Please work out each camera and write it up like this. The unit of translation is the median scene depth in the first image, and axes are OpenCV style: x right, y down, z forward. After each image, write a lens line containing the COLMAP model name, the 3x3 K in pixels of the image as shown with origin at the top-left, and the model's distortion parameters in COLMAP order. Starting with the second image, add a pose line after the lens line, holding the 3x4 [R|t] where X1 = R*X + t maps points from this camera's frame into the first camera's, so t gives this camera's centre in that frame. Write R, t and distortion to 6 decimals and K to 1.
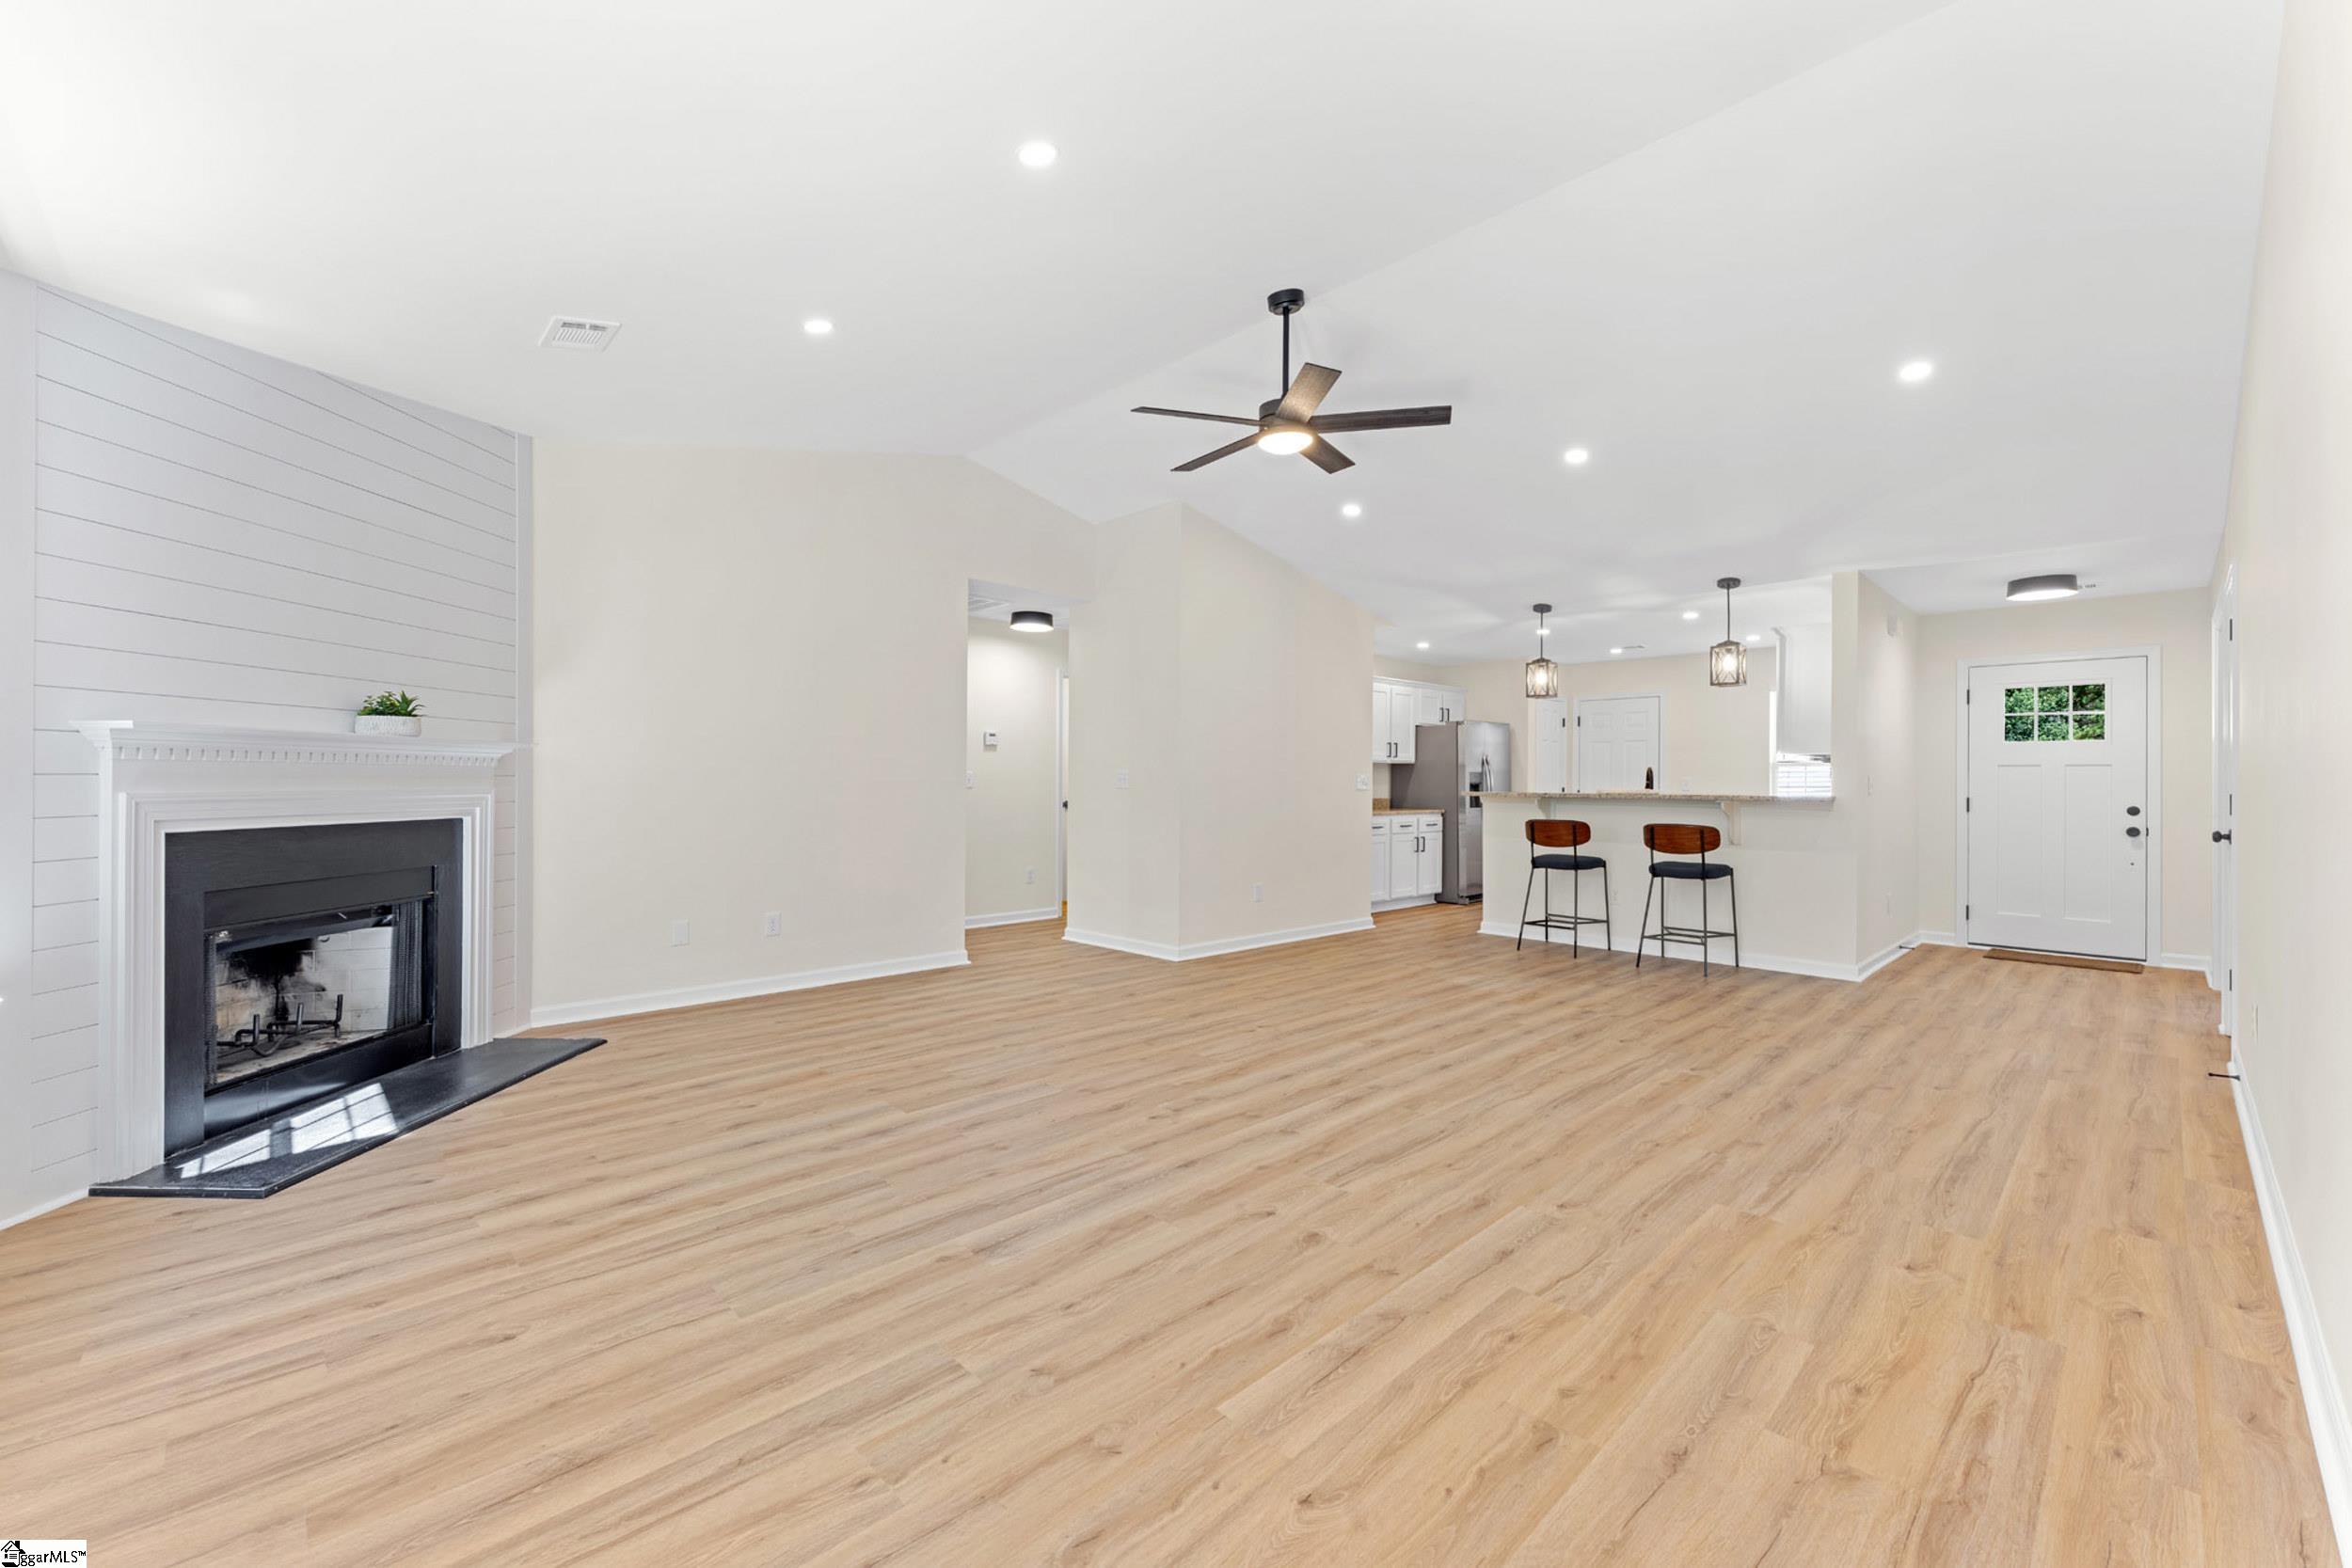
lens RADIAL K [[944.6, 0, 1171.1], [0, 944.6, 782.7], [0, 0, 1]] dist [-0.001316, 0.000137]
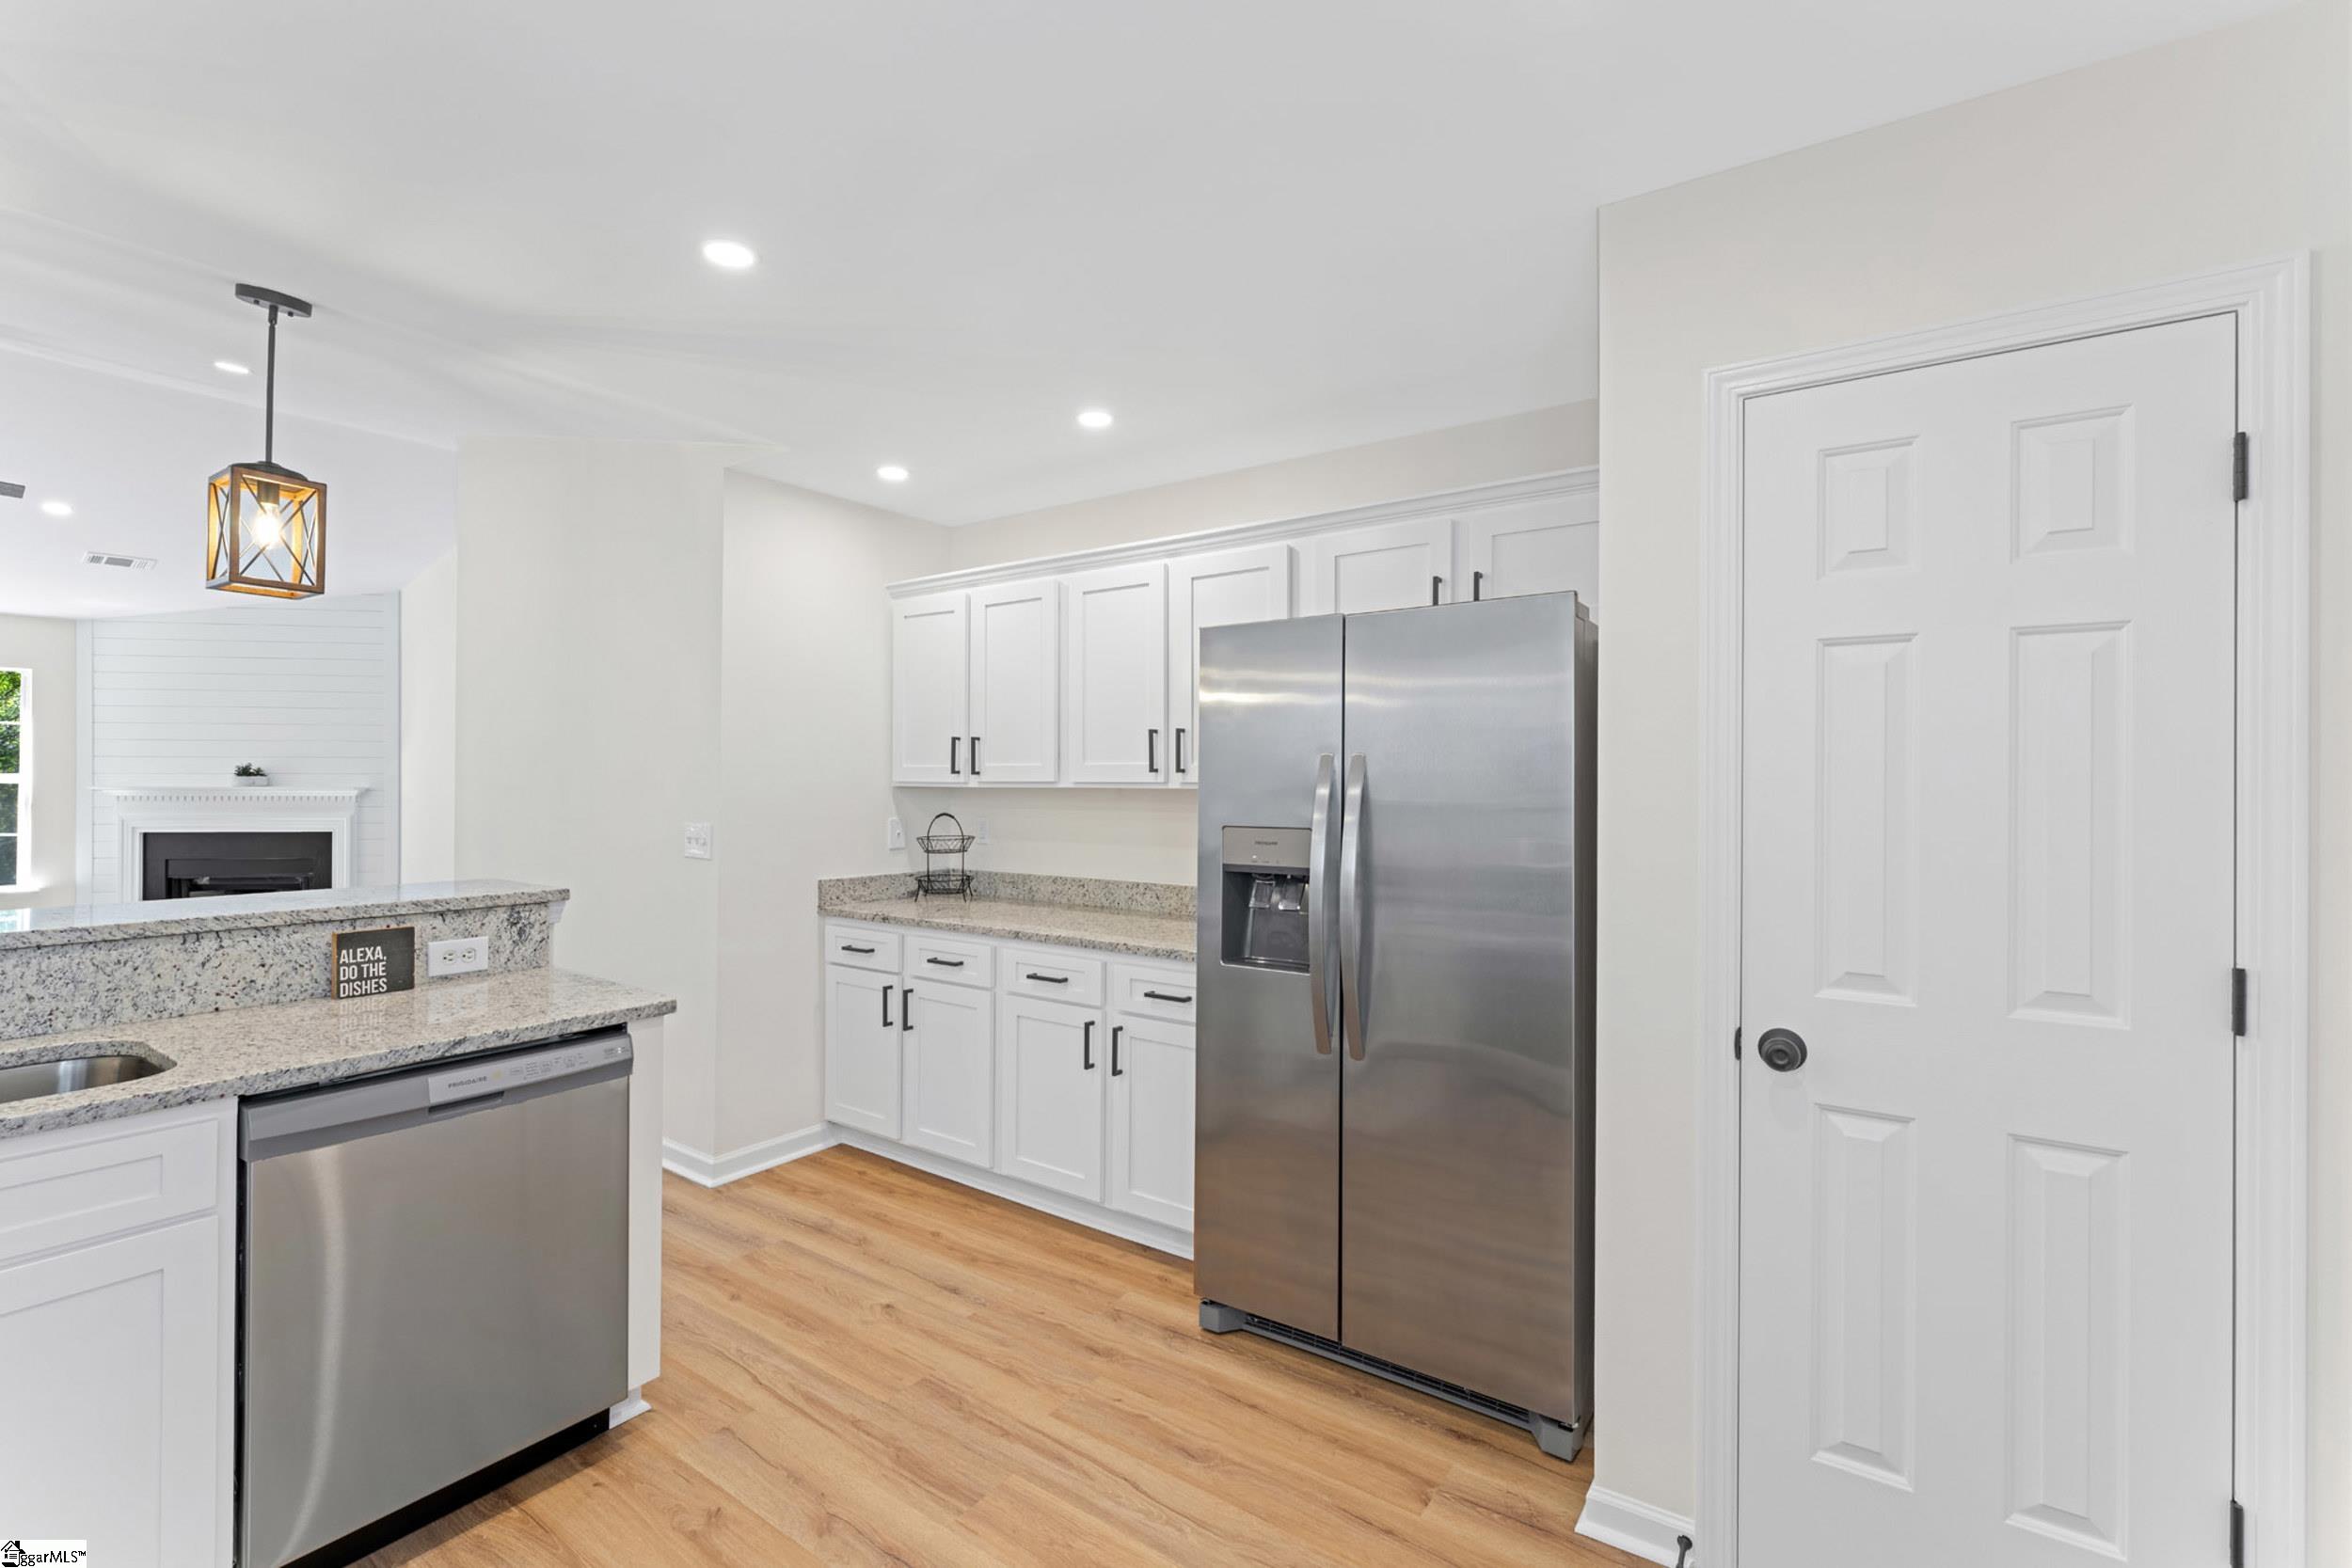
lens RADIAL K [[1030.4, 0, 1173.4], [0, 1030.4, 776.5], [0, 0, 1]] dist [0.000523, 0.000067]
pose [[0.187842, -0.011152, -0.982136, 1.667289], [-0.006079, 0.999903, -0.012516, -0.059078], [0.982181, 0.008321, 0.187756, 2.619522]]
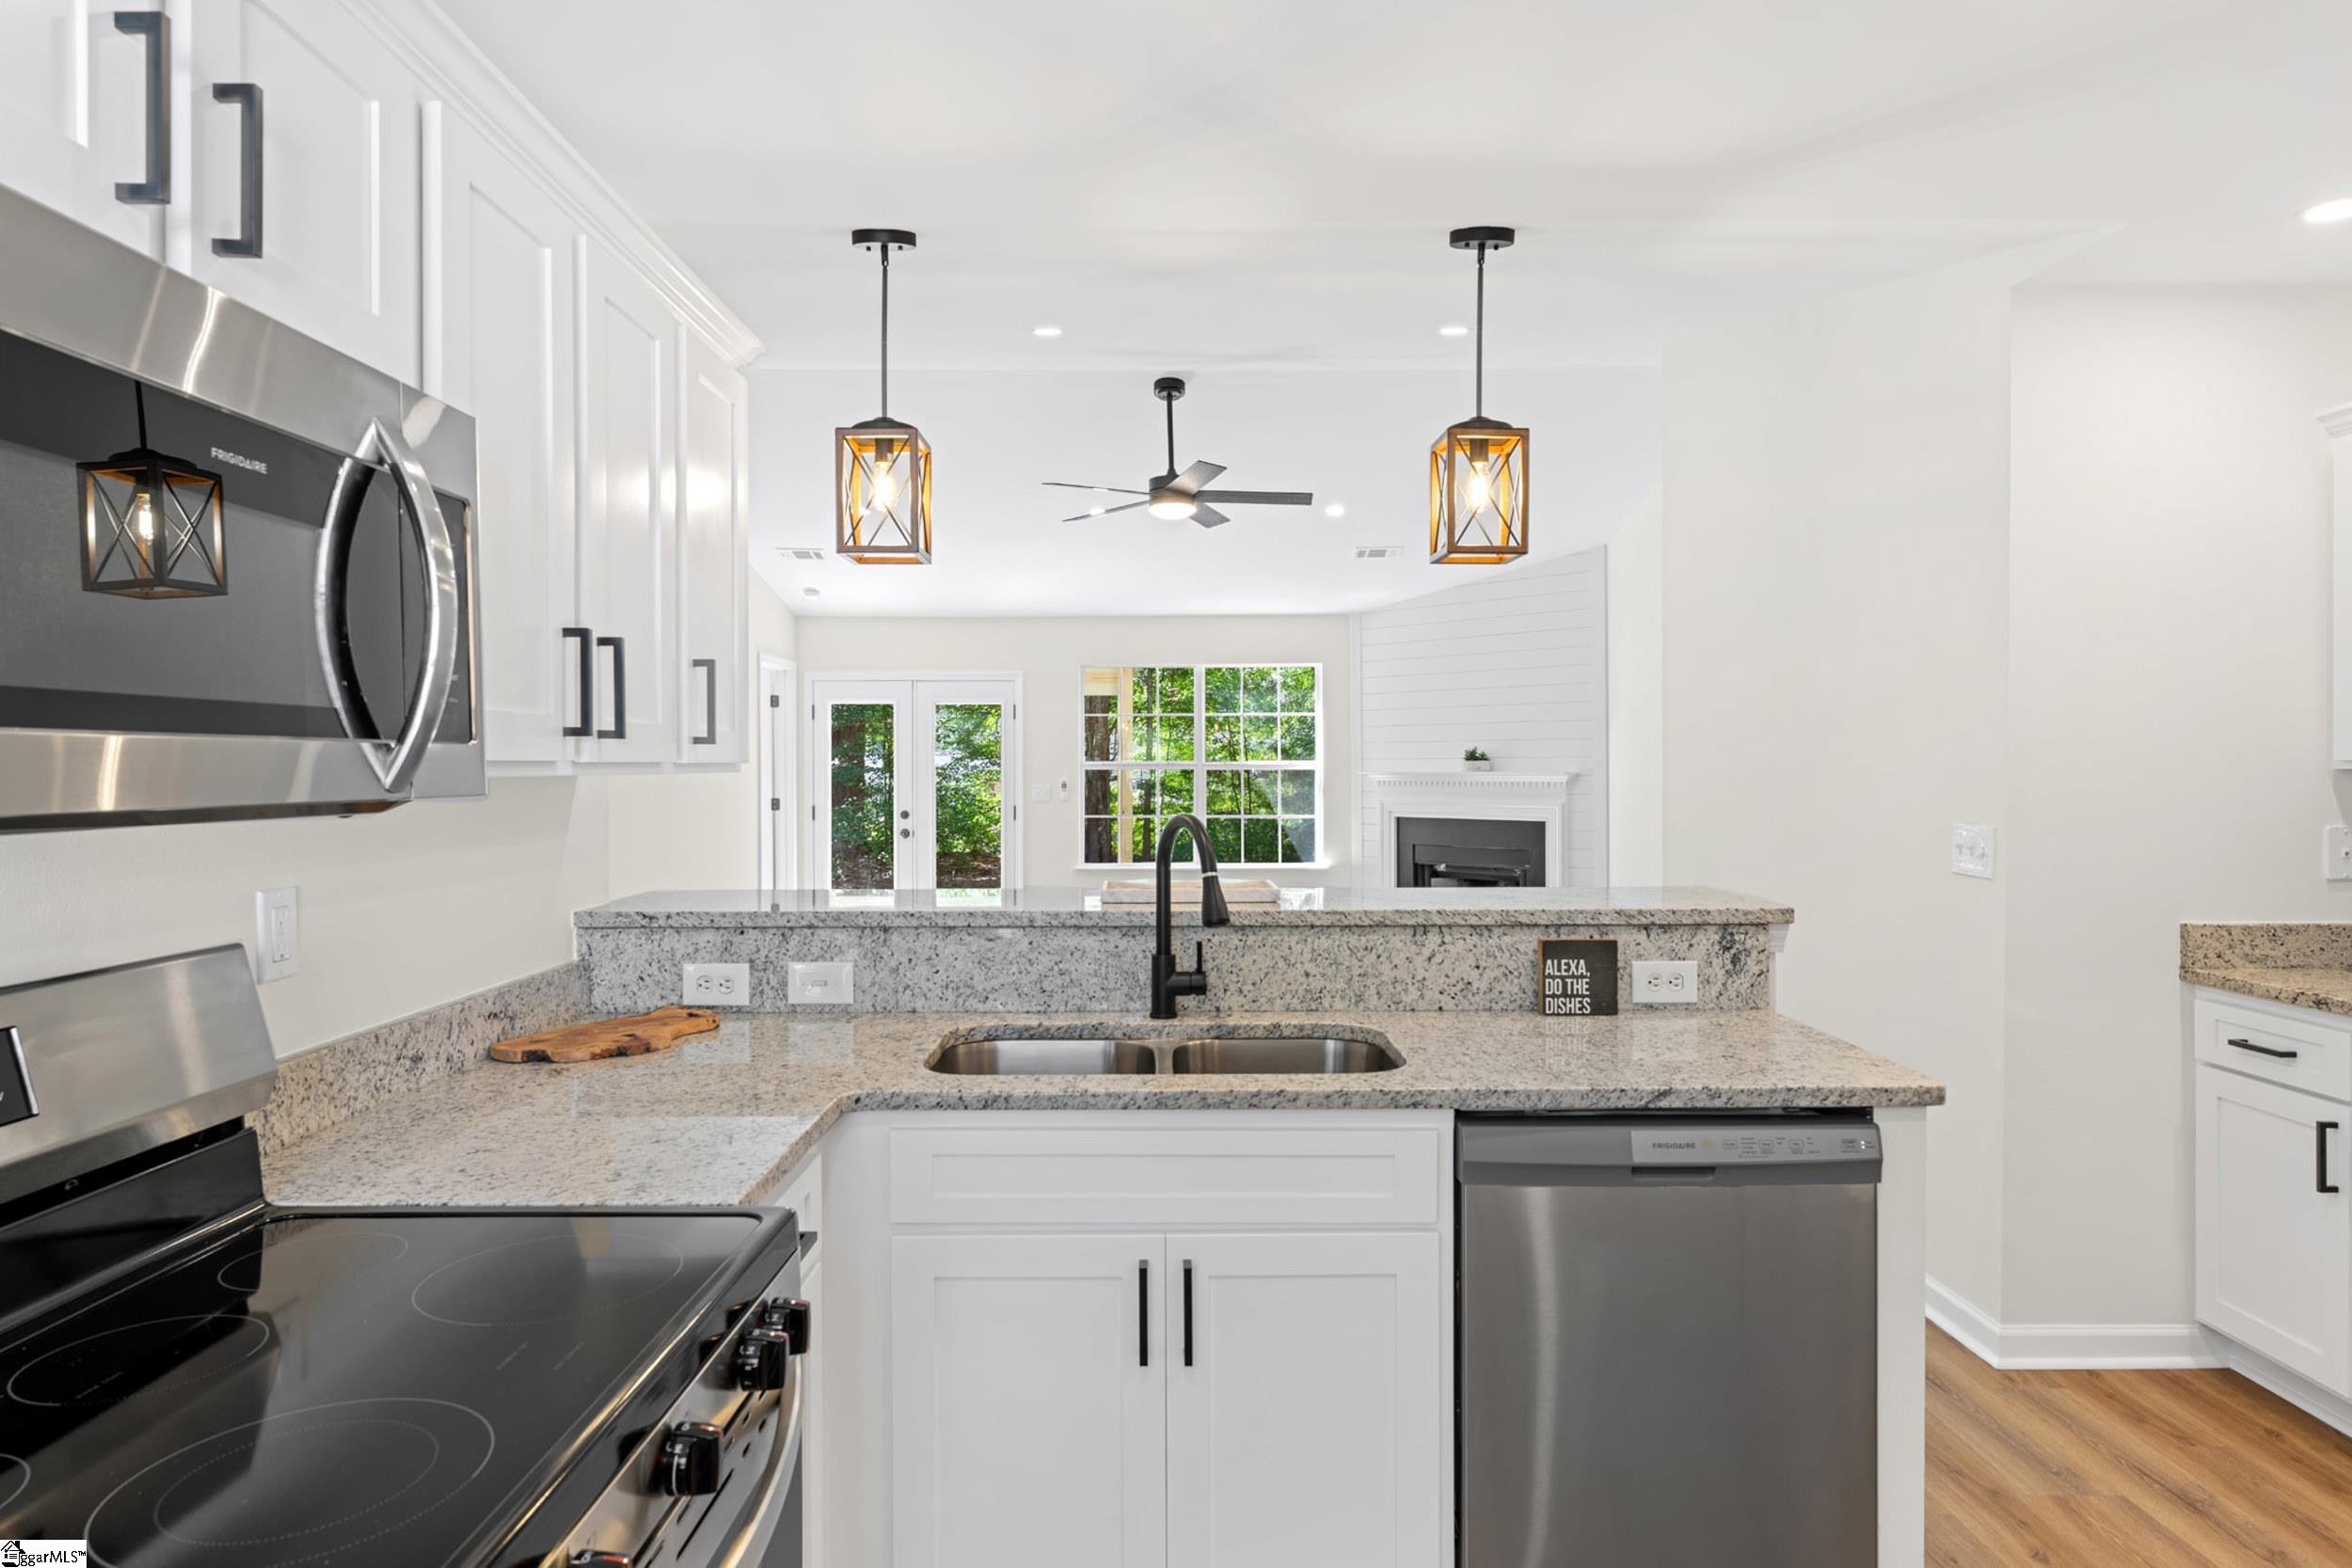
lens RADIAL K [[1393.3, 0, 1163.7], [0, 1393.3, 772.3], [0, 0, 1]] dist [0.000915, -0.003418]
pose [[-0.692831, 0.000144, -0.721100, 1.621385], [-0.003297, 0.999989, 0.003368, -0.059275], [0.721093, 0.004711, -0.692823, 2.603356]]
